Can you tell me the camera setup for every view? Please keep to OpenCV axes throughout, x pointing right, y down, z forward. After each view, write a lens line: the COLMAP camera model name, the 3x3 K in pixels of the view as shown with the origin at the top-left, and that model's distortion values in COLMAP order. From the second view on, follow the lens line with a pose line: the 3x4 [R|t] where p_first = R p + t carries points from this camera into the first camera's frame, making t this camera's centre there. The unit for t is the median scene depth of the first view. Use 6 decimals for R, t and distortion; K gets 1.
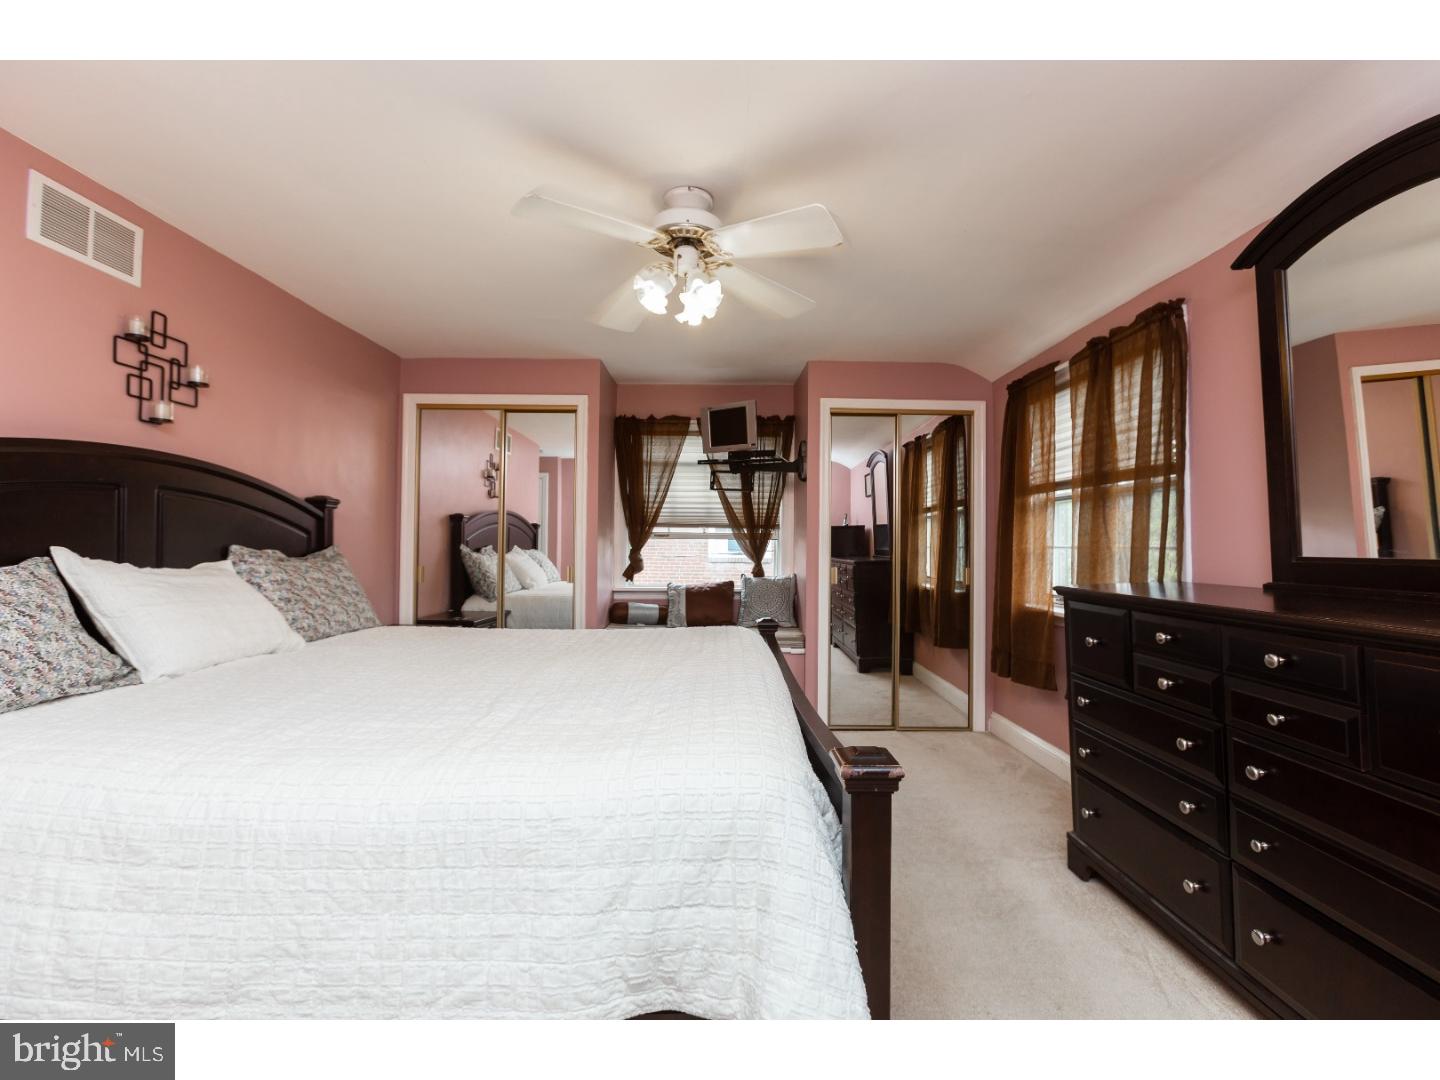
lens RADIAL K [[635.7, 0, 724.2], [0, 635.7, 534.0], [0, 0, 1]] dist [-0.019007, 0.001036]
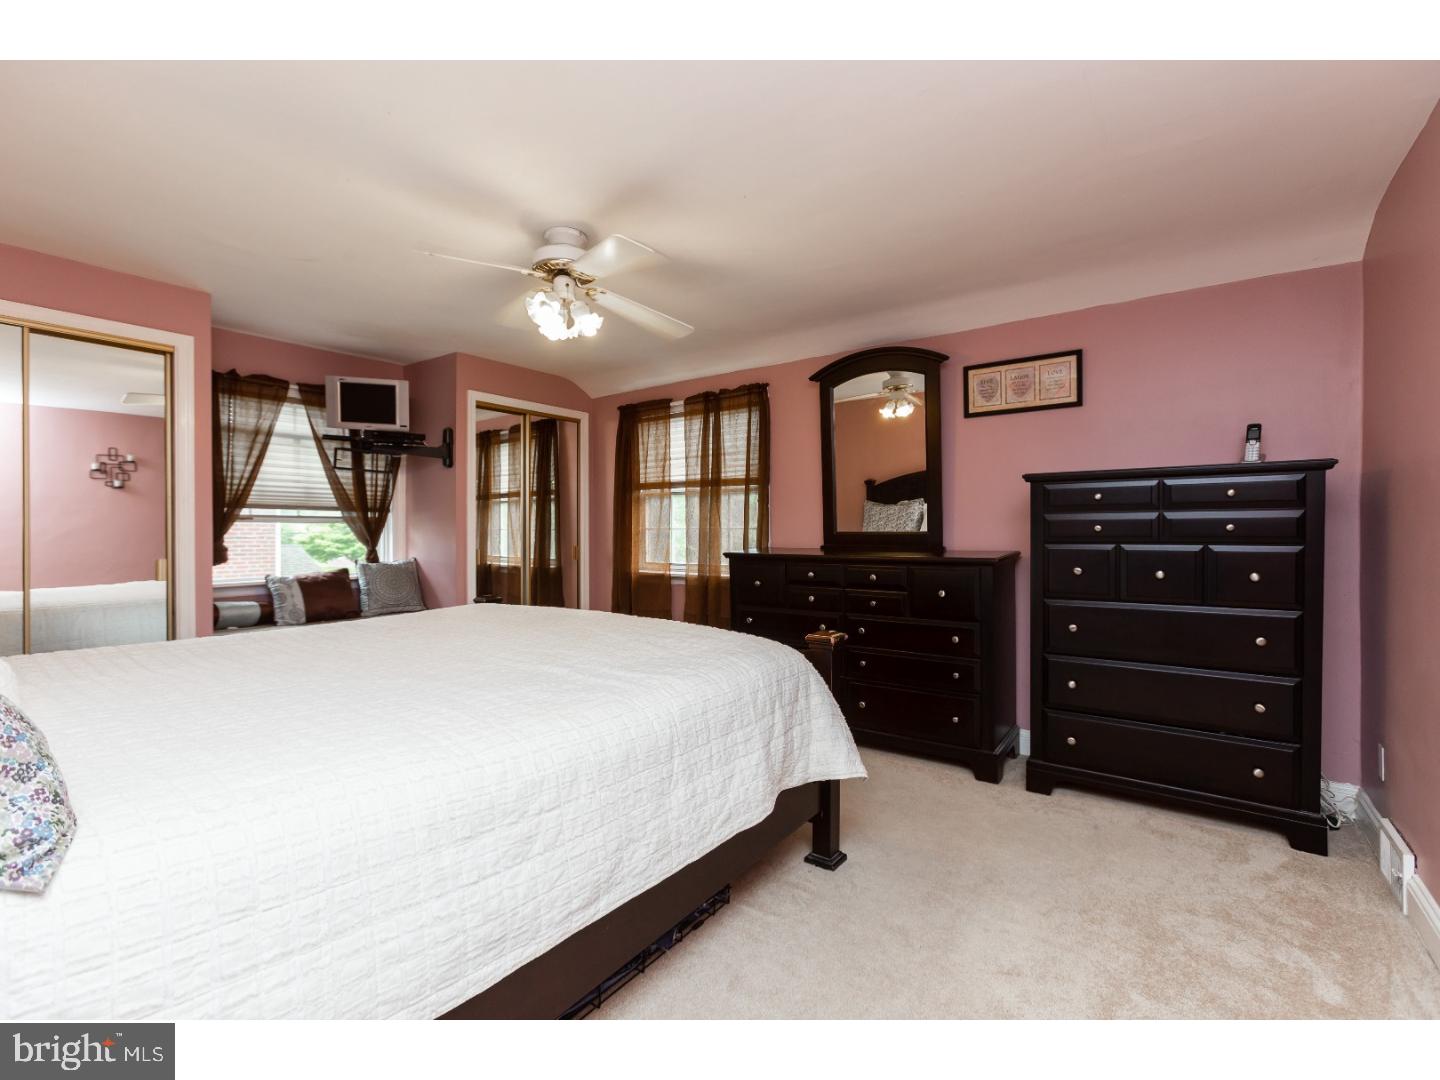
lens RADIAL K [[635.7, 0, 724.2], [0, 635.7, 534.0], [0, 0, 1]] dist [-0.019007, 0.001036]
pose [[0.603083, -0.017743, 0.797481, -0.392457], [-0.003123, 0.999692, 0.024603, 0.000331], [-0.797672, -0.017328, 0.602843, 0.013118]]
